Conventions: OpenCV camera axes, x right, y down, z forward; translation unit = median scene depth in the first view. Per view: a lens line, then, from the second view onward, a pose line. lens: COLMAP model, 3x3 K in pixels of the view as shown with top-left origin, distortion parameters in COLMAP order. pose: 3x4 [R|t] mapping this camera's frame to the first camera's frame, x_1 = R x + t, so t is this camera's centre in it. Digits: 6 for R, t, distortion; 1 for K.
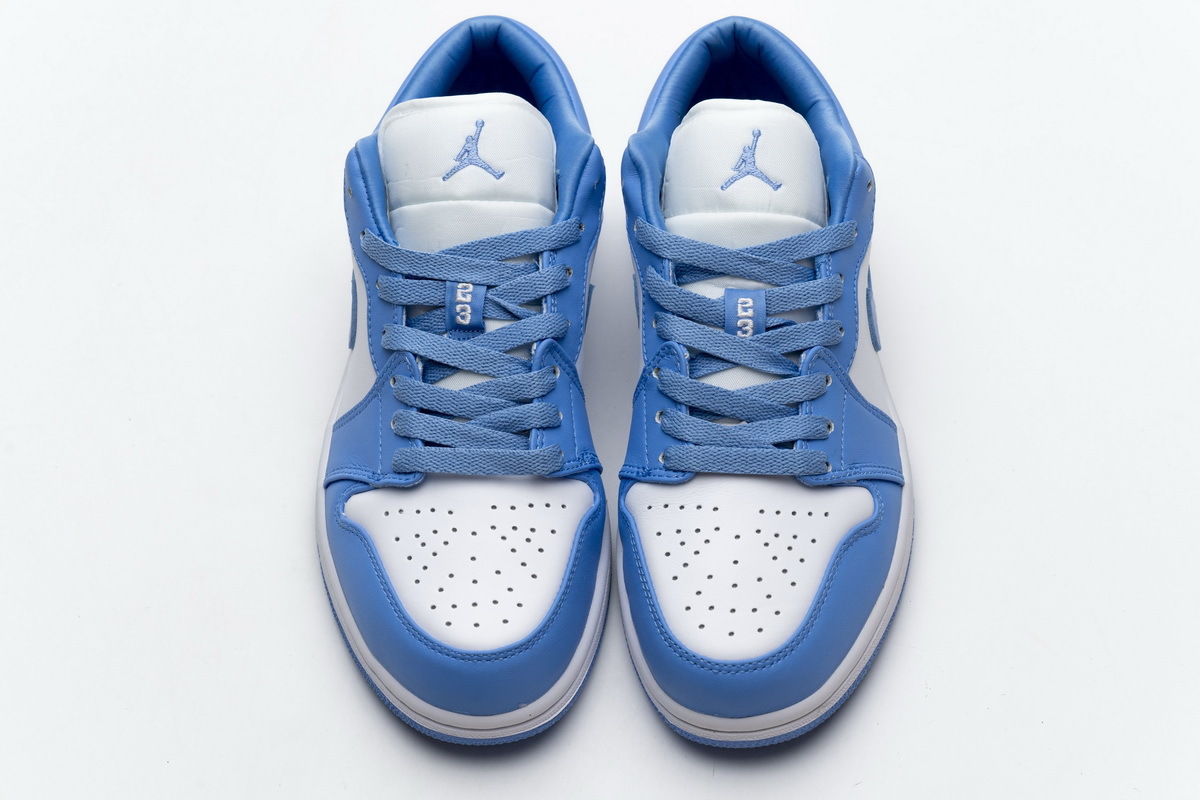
lens RADIAL K [[2354.8, 0, 598.1], [0, 2354.8, 404.2], [0, 0, 1]] dist [-0.031380, 0.000000]
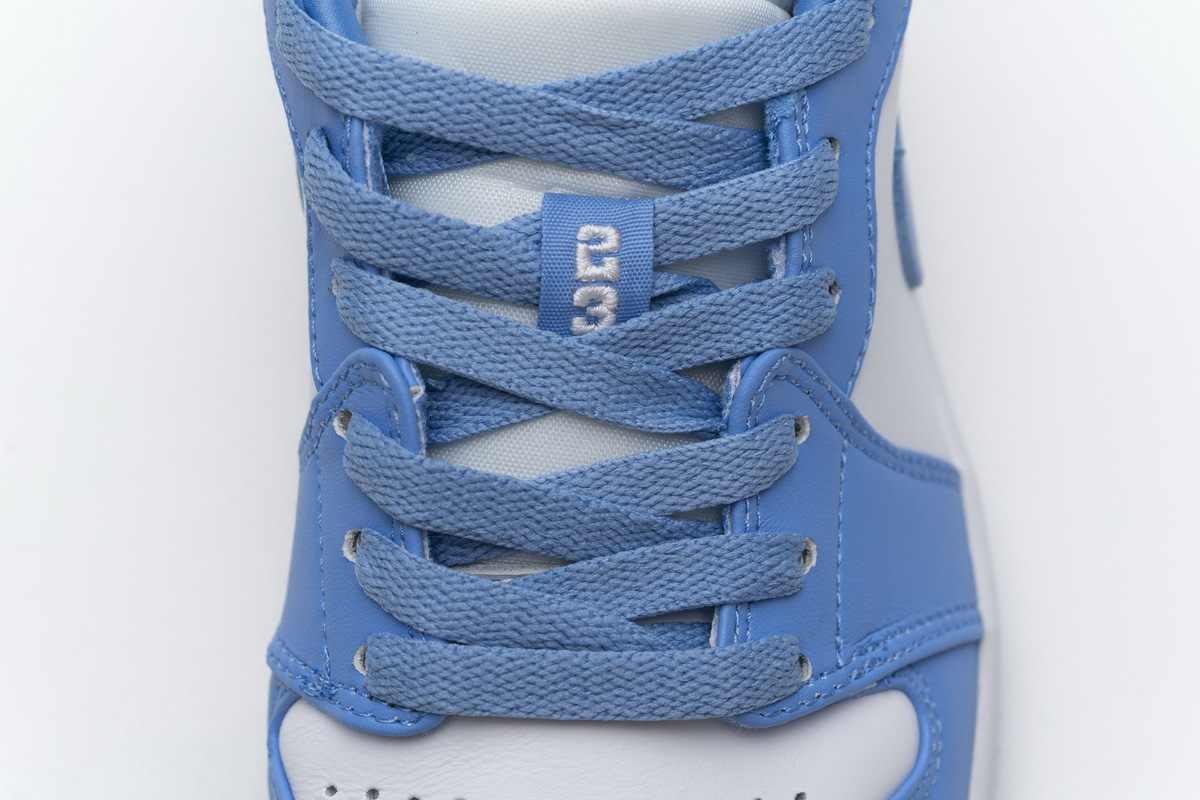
lens RADIAL K [[2354.8, 0, 533.0], [0, 2354.8, 451.2], [0, 0, 1]] dist [-0.031380, 0.000000]
pose [[0.999649, -0.025676, 0.006511, 0.052751], [0.023684, 0.976461, 0.214391, -0.089108], [-0.011862, -0.214161, 0.976726, 0.637049]]
